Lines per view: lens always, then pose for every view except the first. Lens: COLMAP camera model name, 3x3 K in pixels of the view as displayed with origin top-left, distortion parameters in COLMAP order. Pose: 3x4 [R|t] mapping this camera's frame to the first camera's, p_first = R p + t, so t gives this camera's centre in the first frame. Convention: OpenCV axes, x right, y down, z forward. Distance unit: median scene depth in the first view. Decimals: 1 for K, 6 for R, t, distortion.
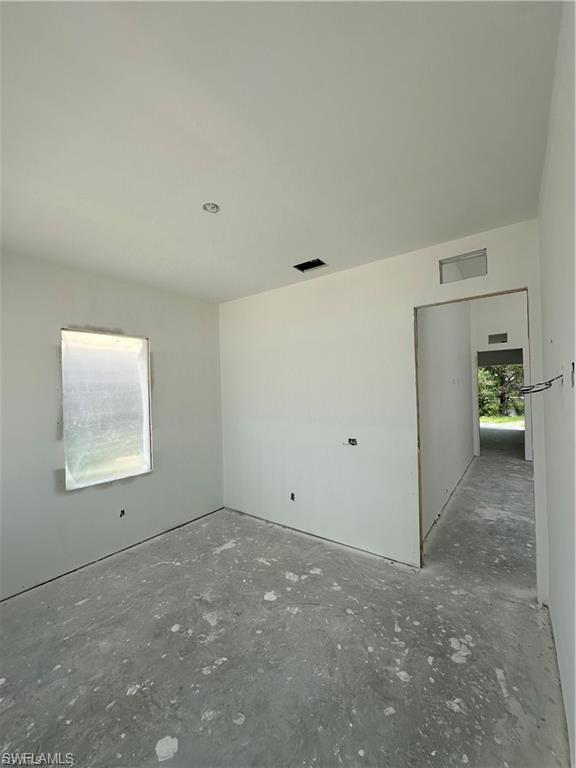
lens RADIAL K [[307.2, 0, 285.9], [0, 307.2, 384.3], [0, 0, 1]] dist [-0.014148, 0.001393]
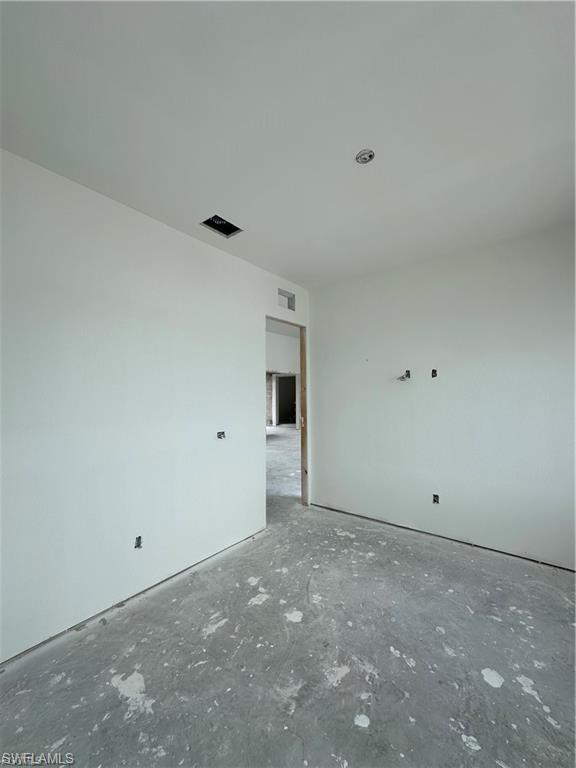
lens RADIAL K [[307.2, 0, 287.3], [0, 307.2, 384.9], [0, 0, 1]] dist [-0.014148, 0.001393]
pose [[0.016733, 0.057096, 0.998228, -0.964683], [-0.002357, 0.998368, -0.057064, 0.120395], [-0.999857, -0.001398, 0.016840, 1.062753]]
